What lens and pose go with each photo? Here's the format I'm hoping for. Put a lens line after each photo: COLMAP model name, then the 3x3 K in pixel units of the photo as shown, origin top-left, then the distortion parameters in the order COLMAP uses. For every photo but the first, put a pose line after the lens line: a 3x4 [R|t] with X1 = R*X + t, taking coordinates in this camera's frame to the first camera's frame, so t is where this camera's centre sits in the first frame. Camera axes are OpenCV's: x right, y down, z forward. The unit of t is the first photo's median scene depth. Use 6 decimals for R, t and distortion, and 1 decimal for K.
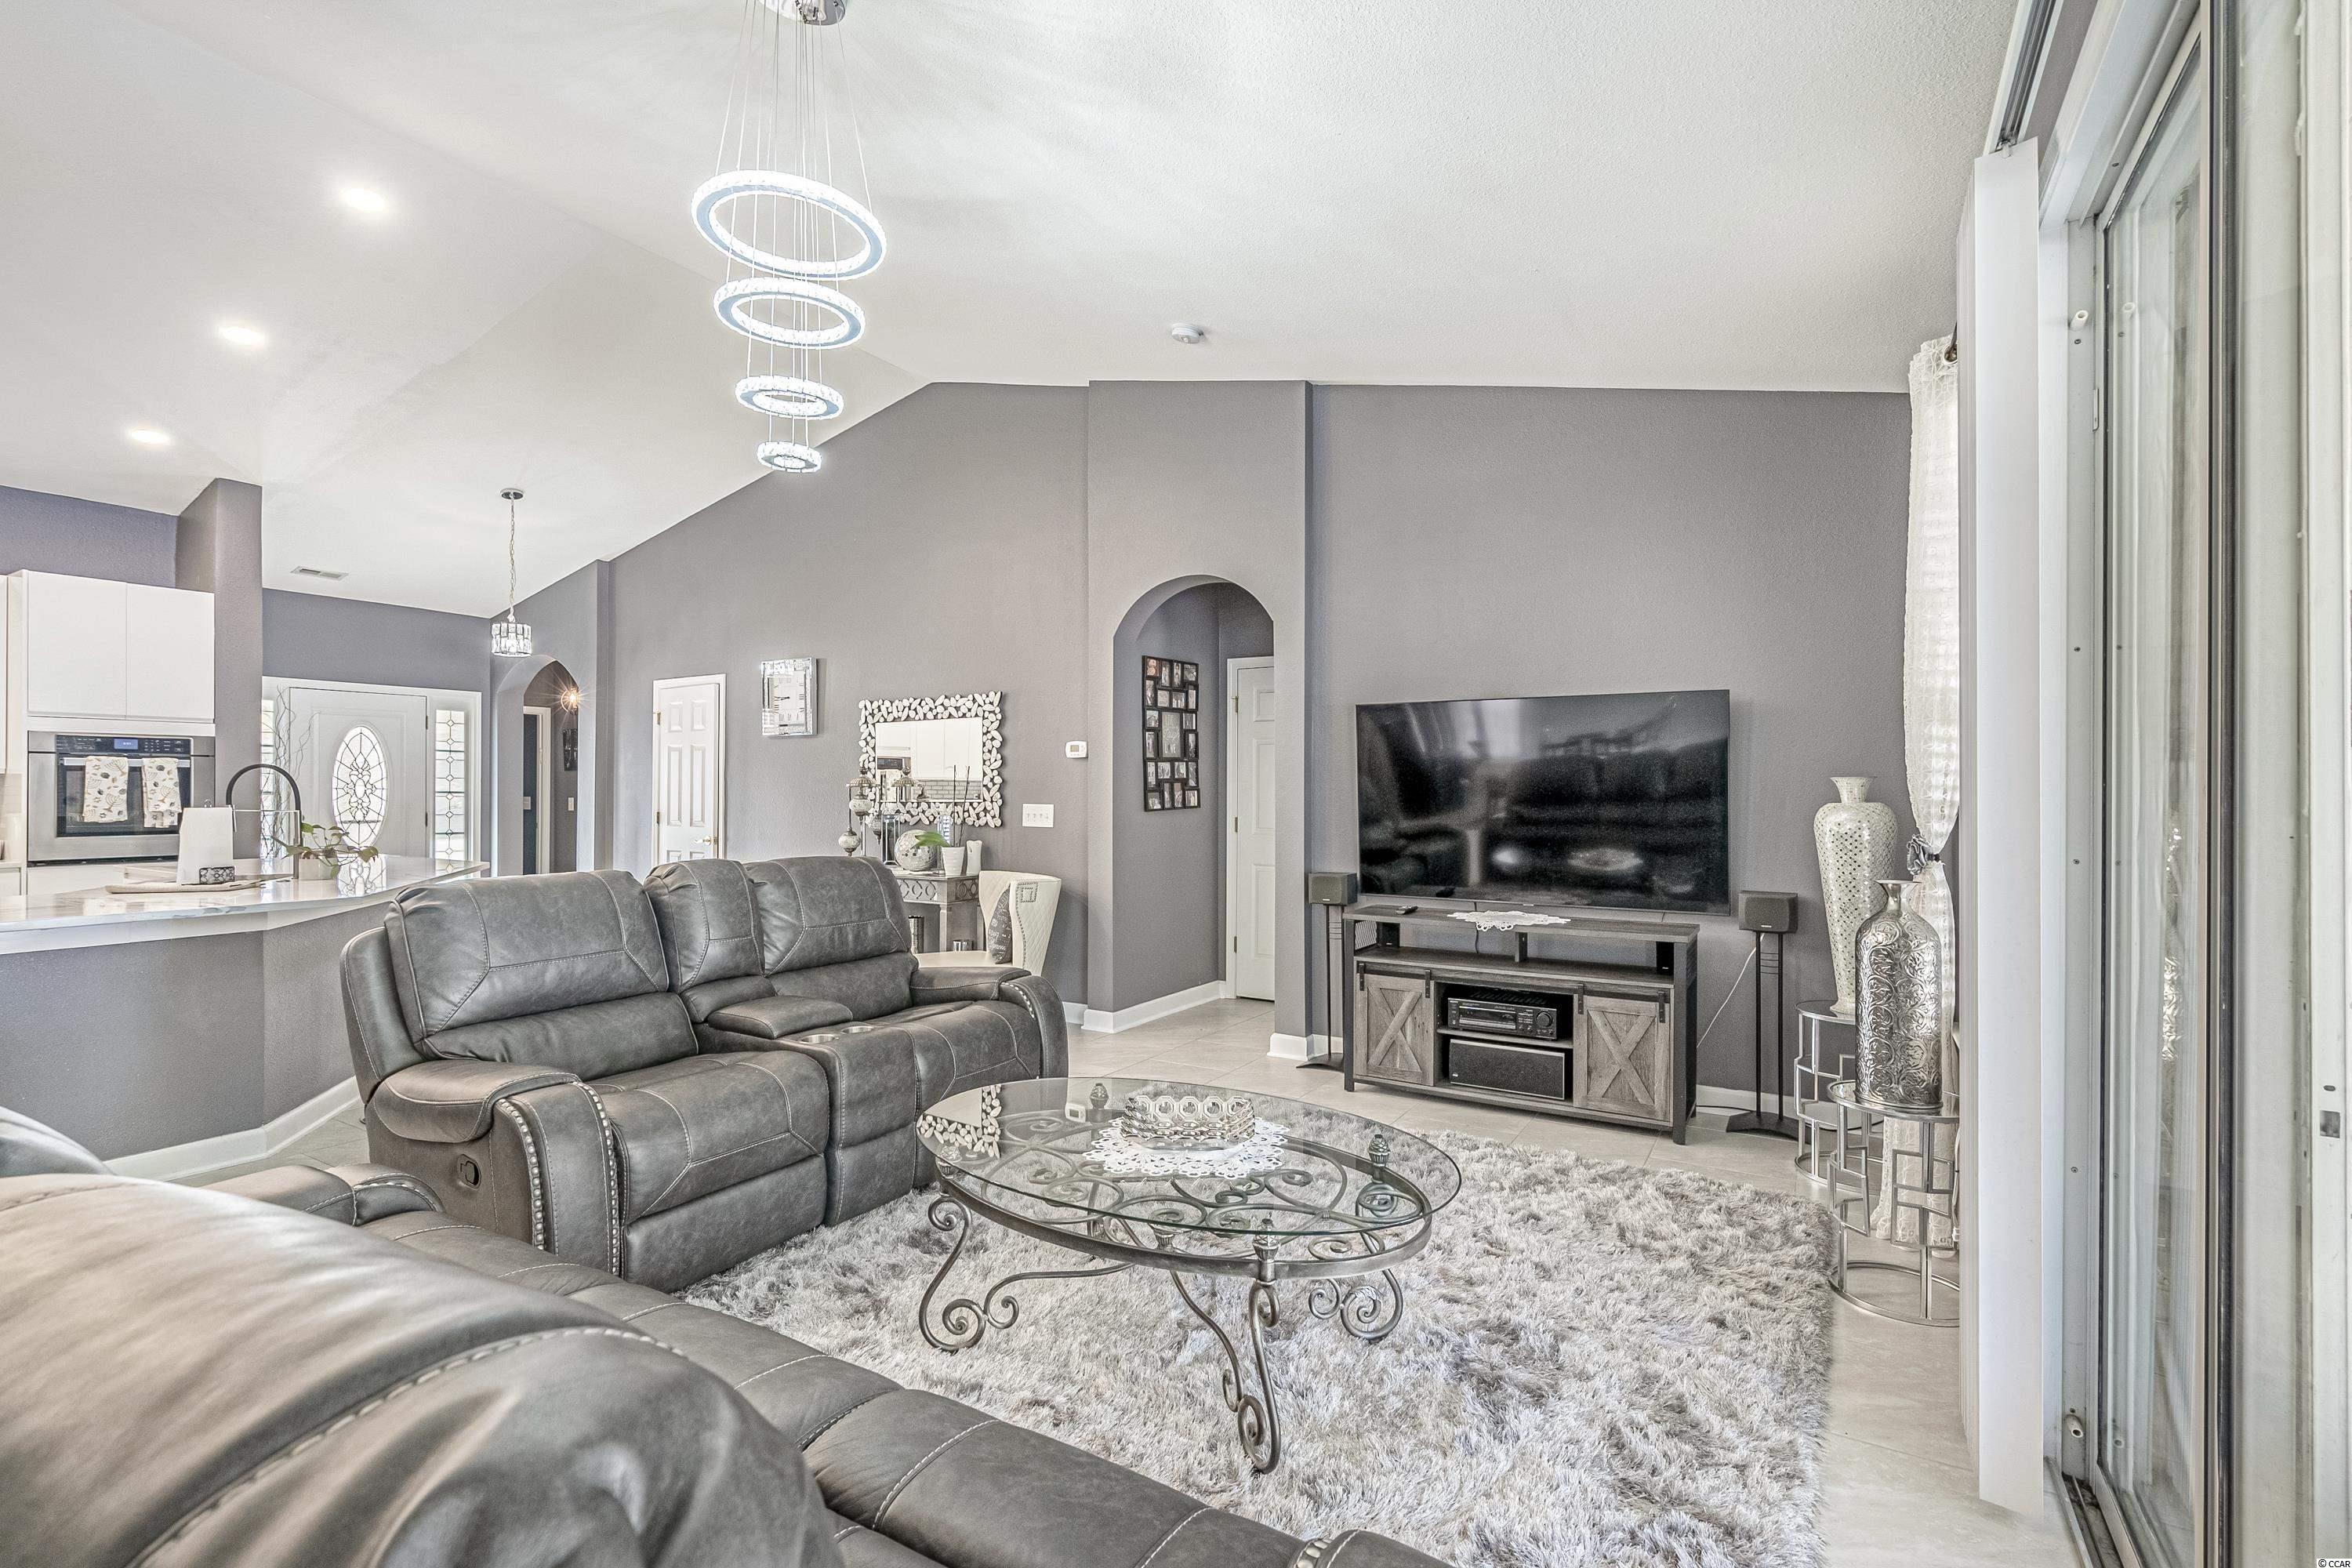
lens RADIAL K [[1066.3, 0, 1180.7], [0, 1066.3, 786.1], [0, 0, 1]] dist [0.000032, -0.000069]
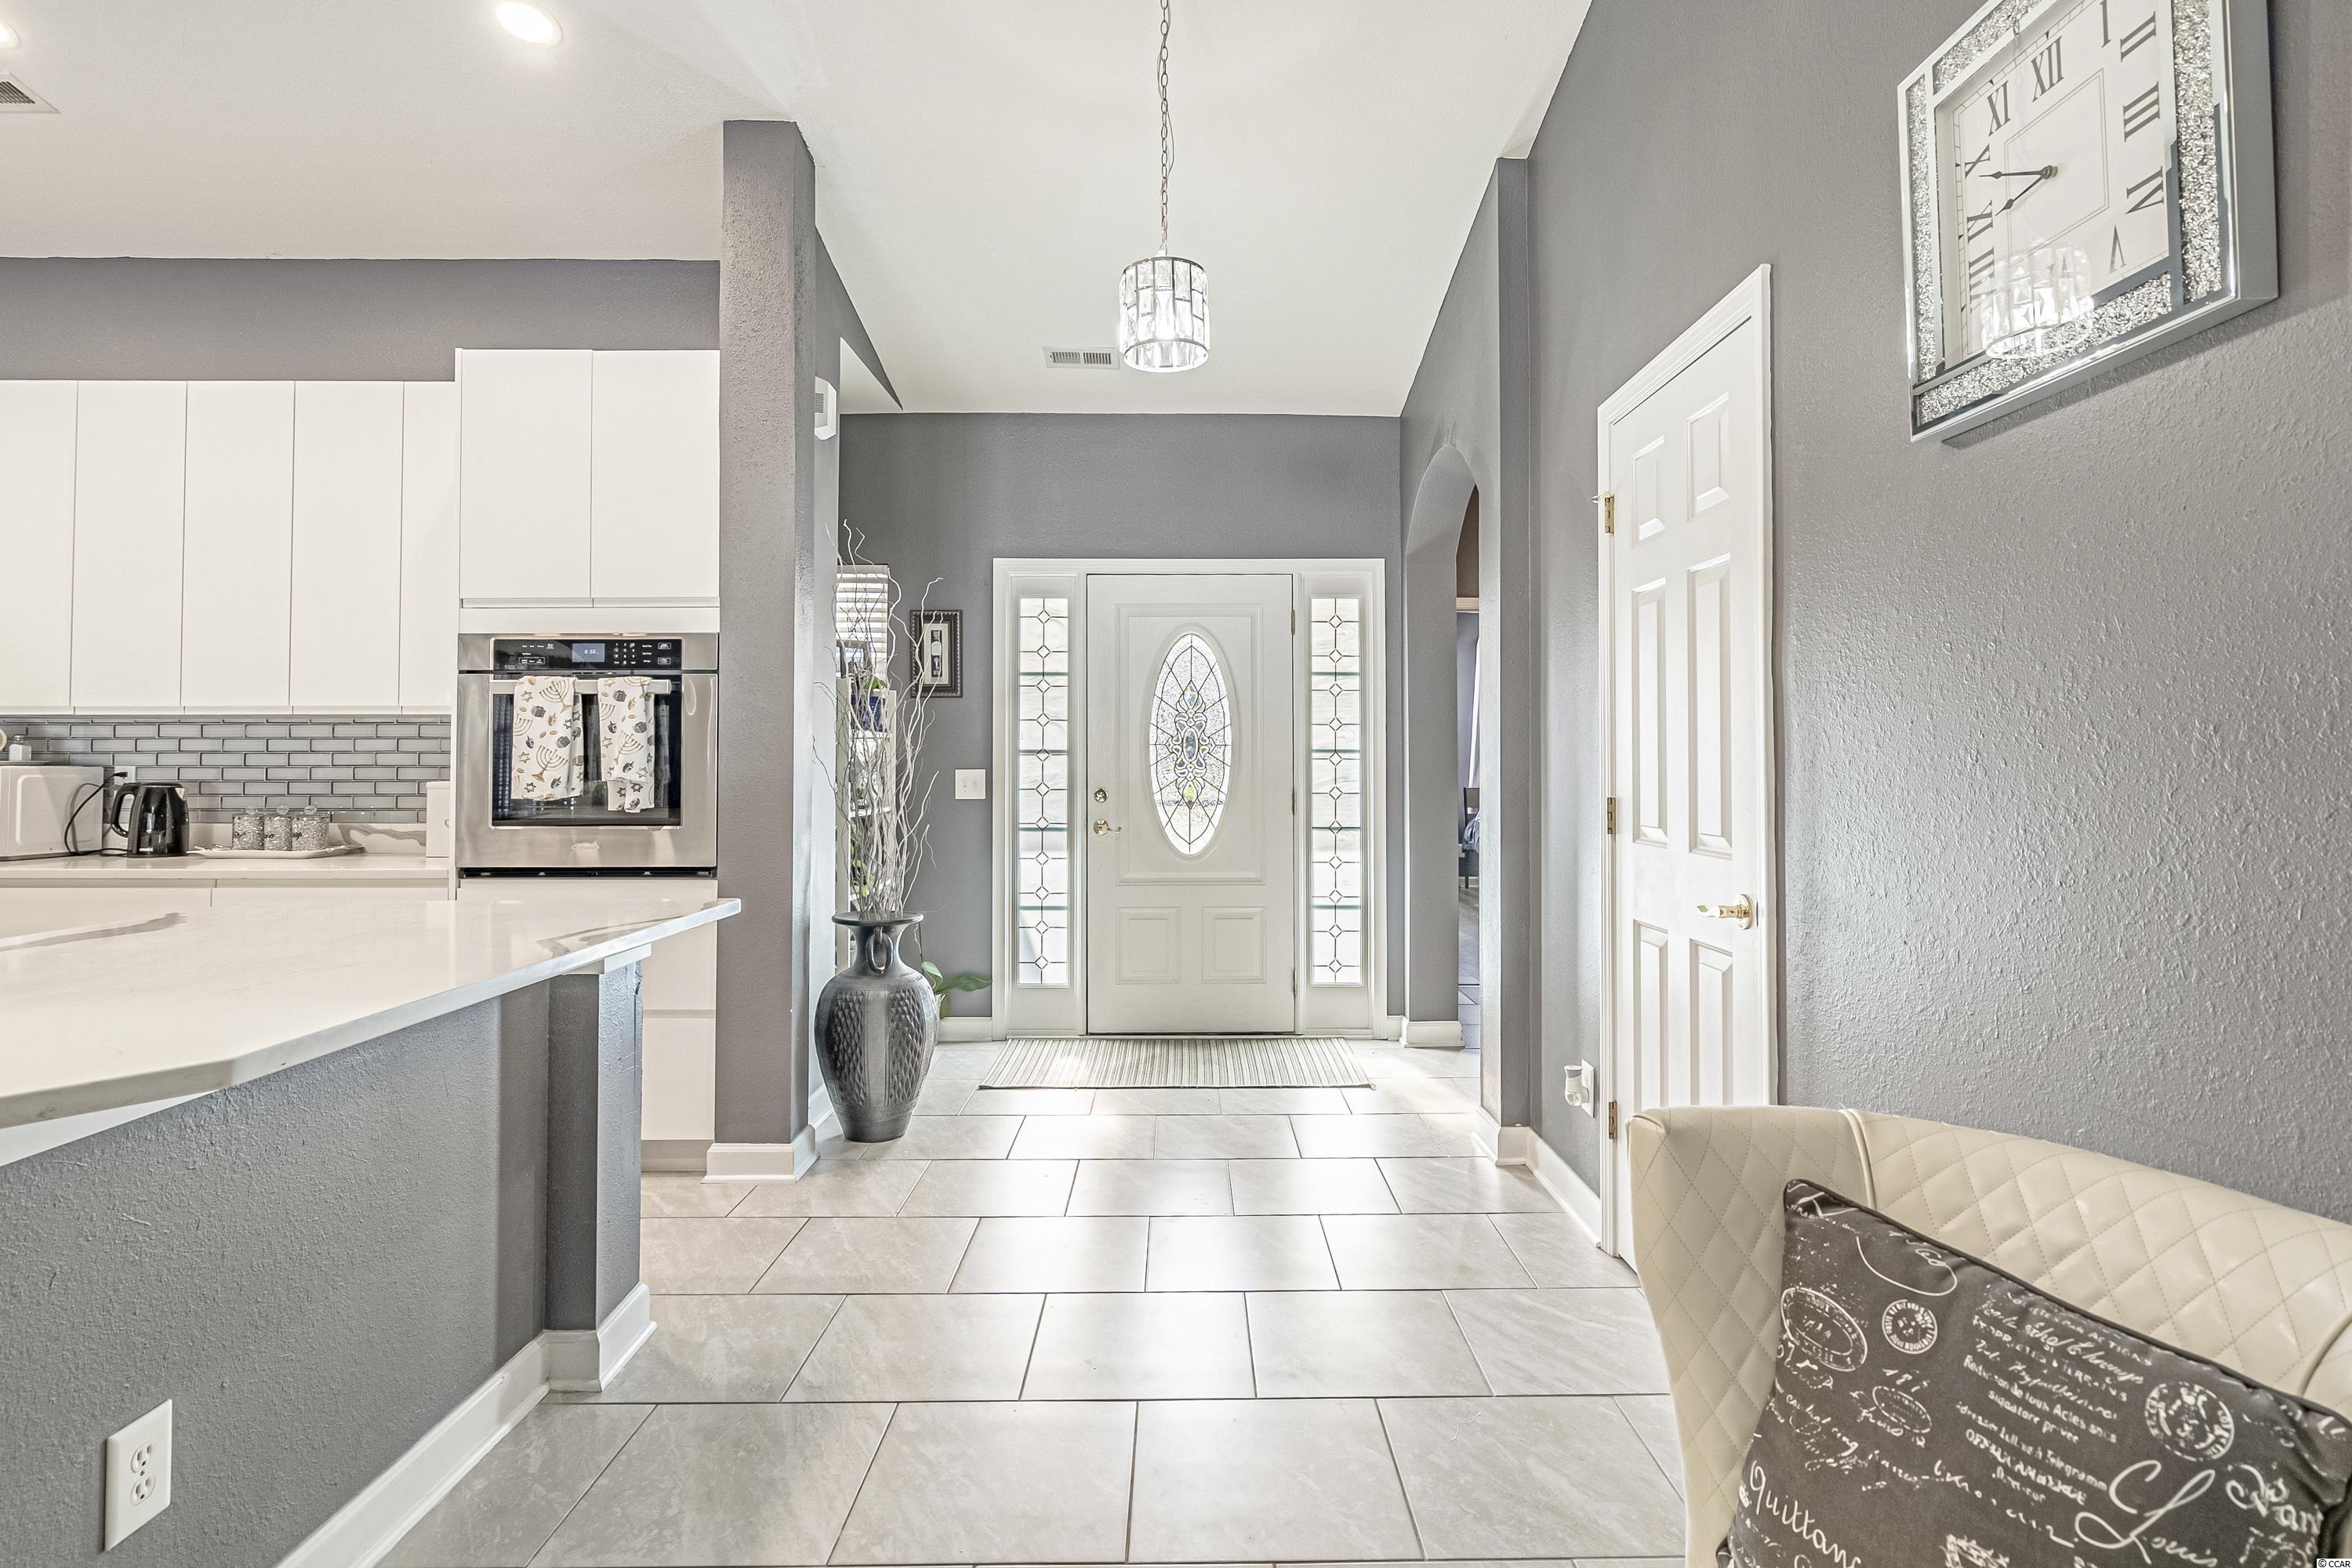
lens RADIAL K [[1146.6, 0, 1200.6], [0, 1146.6, 729.6], [0, 0, 1]] dist [0.000357, 0.000133]
pose [[0.522044, -0.027823, -0.852465, -0.341697], [0.005497, 0.999557, -0.029258, 0.016805], [0.852901, 0.010588, 0.521966, 0.947657]]
